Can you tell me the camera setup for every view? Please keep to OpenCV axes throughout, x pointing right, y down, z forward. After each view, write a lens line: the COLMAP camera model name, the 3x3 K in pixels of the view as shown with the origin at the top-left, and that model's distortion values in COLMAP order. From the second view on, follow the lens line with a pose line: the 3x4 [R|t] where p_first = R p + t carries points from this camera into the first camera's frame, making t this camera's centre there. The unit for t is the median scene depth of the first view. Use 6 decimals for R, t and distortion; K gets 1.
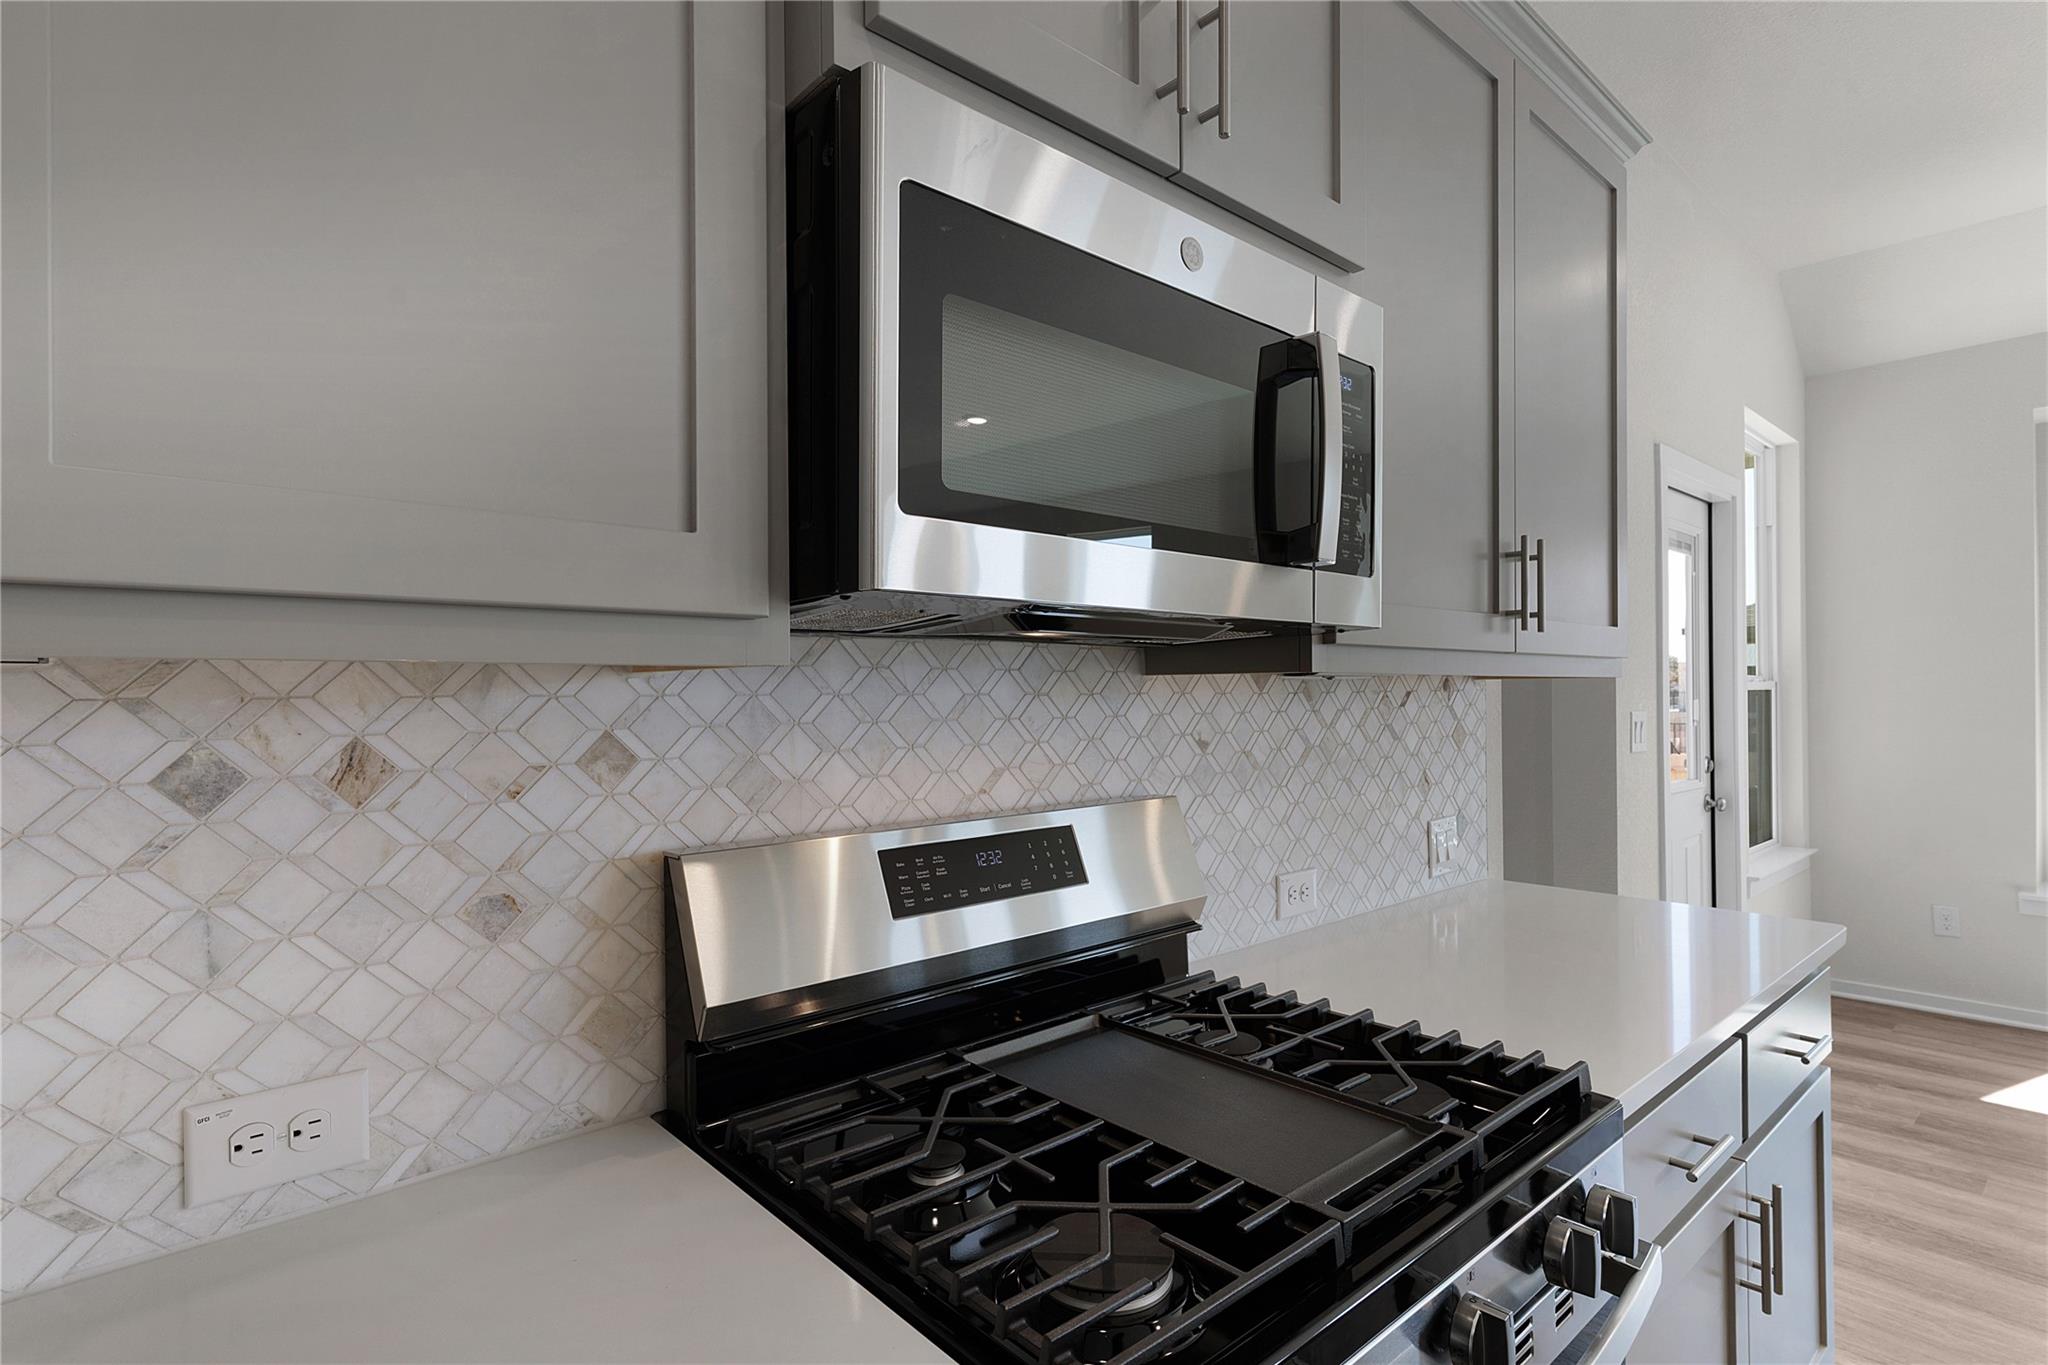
lens RADIAL K [[1020.4, 0, 1023.1], [0, 1020.4, 678.4], [0, 0, 1]] dist [0.001209, 0.000023]
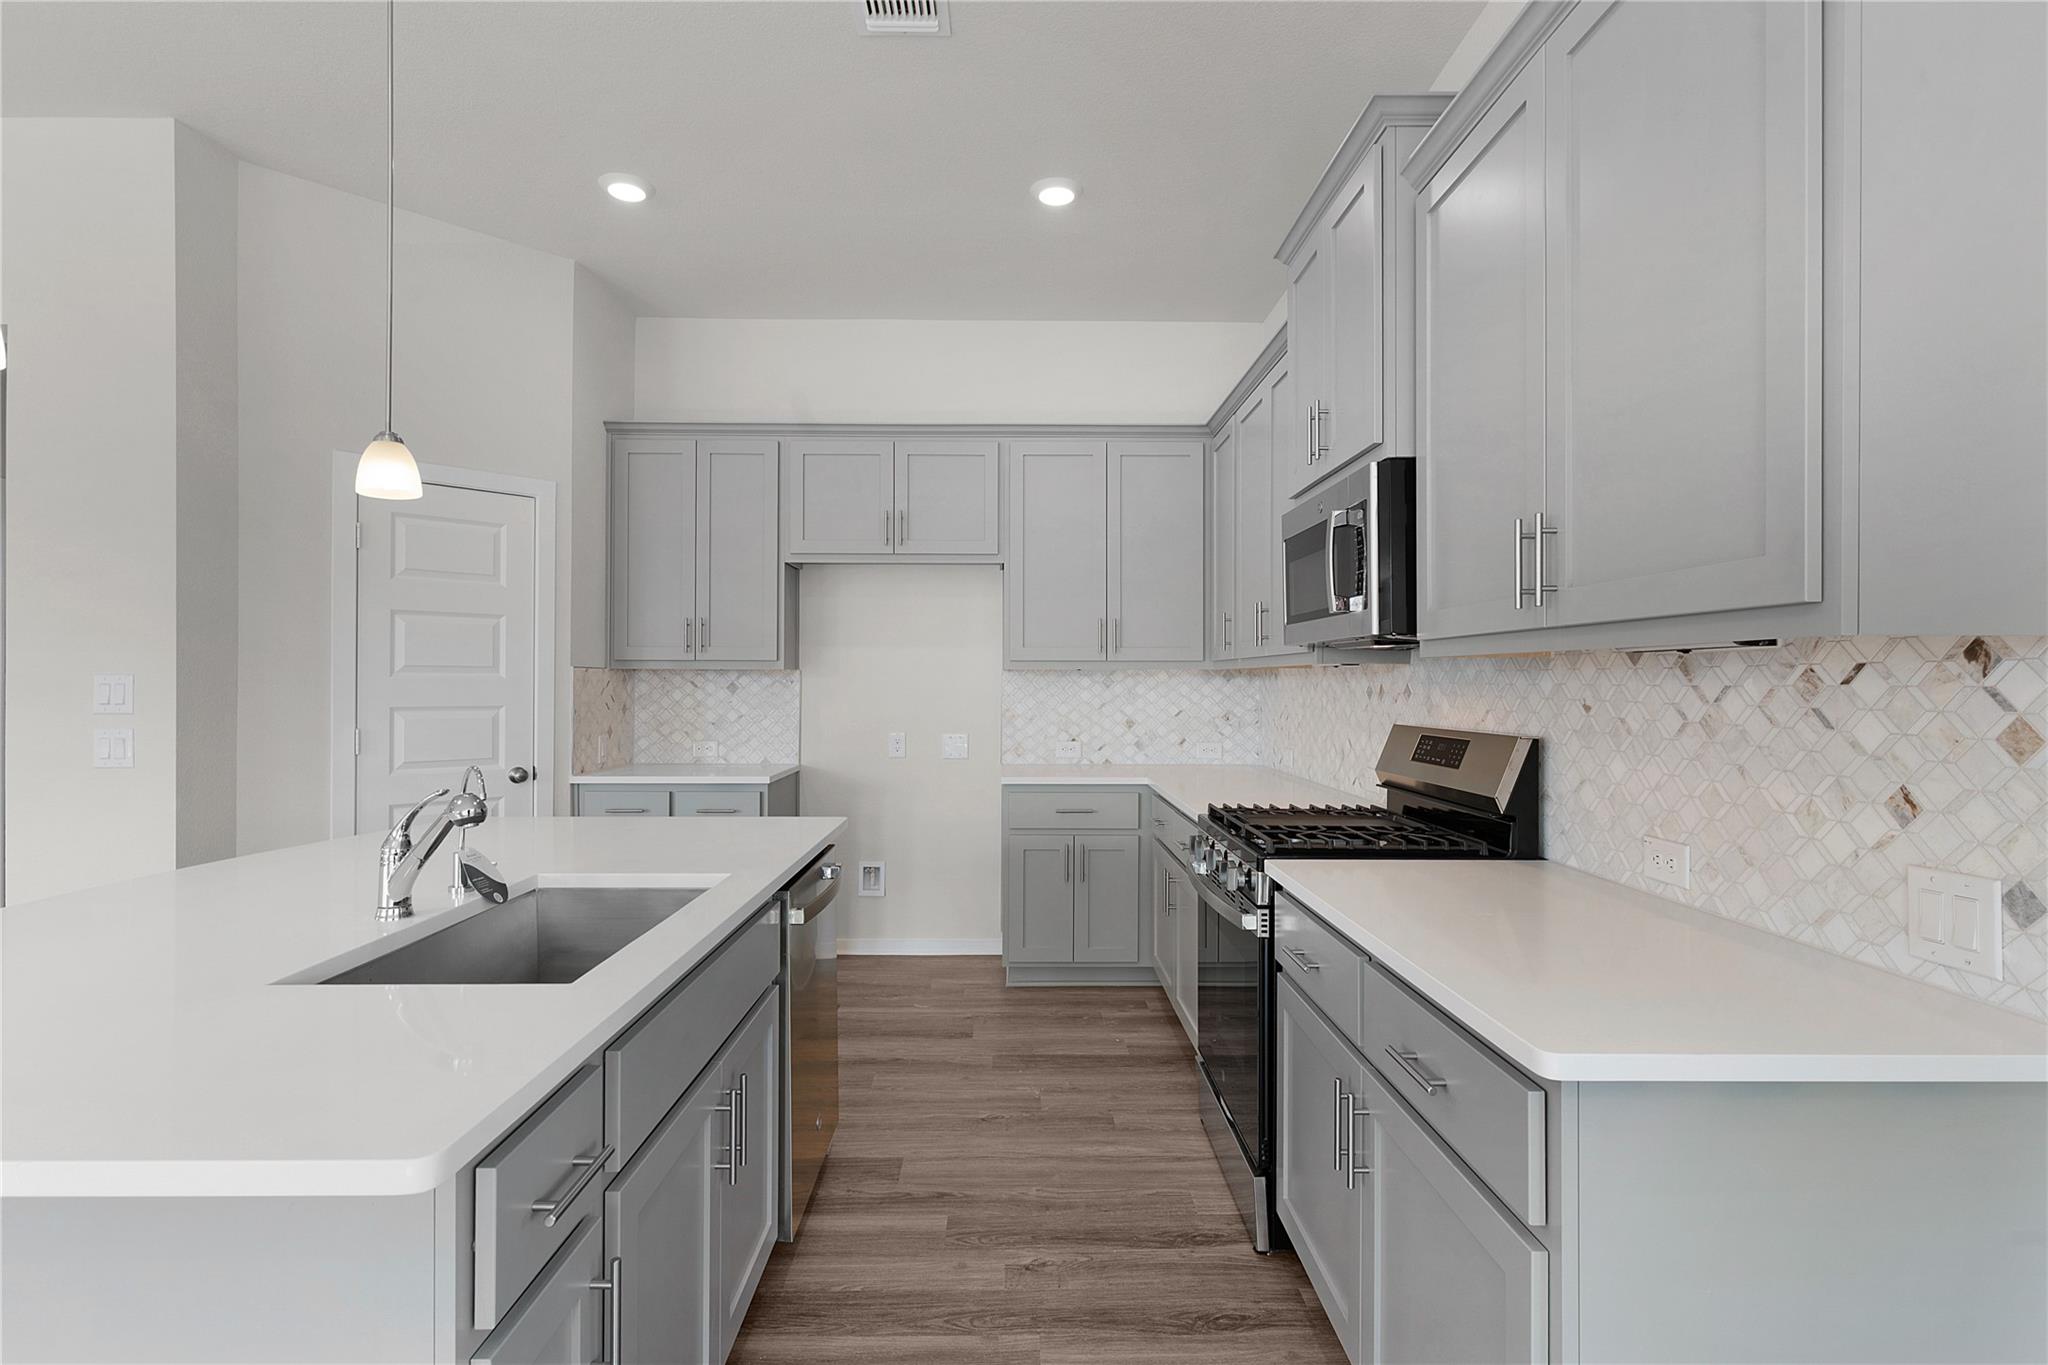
lens RADIAL K [[1020.4, 0, 1021.4], [0, 1020.4, 677.3], [0, 0, 1]] dist [0.001209, 0.000023]
pose [[-0.650585, -0.002367, -0.759430, 1.436986], [0.005338, 0.999956, -0.007690, 0.027598], [0.759414, -0.009057, -0.650544, 1.144885]]
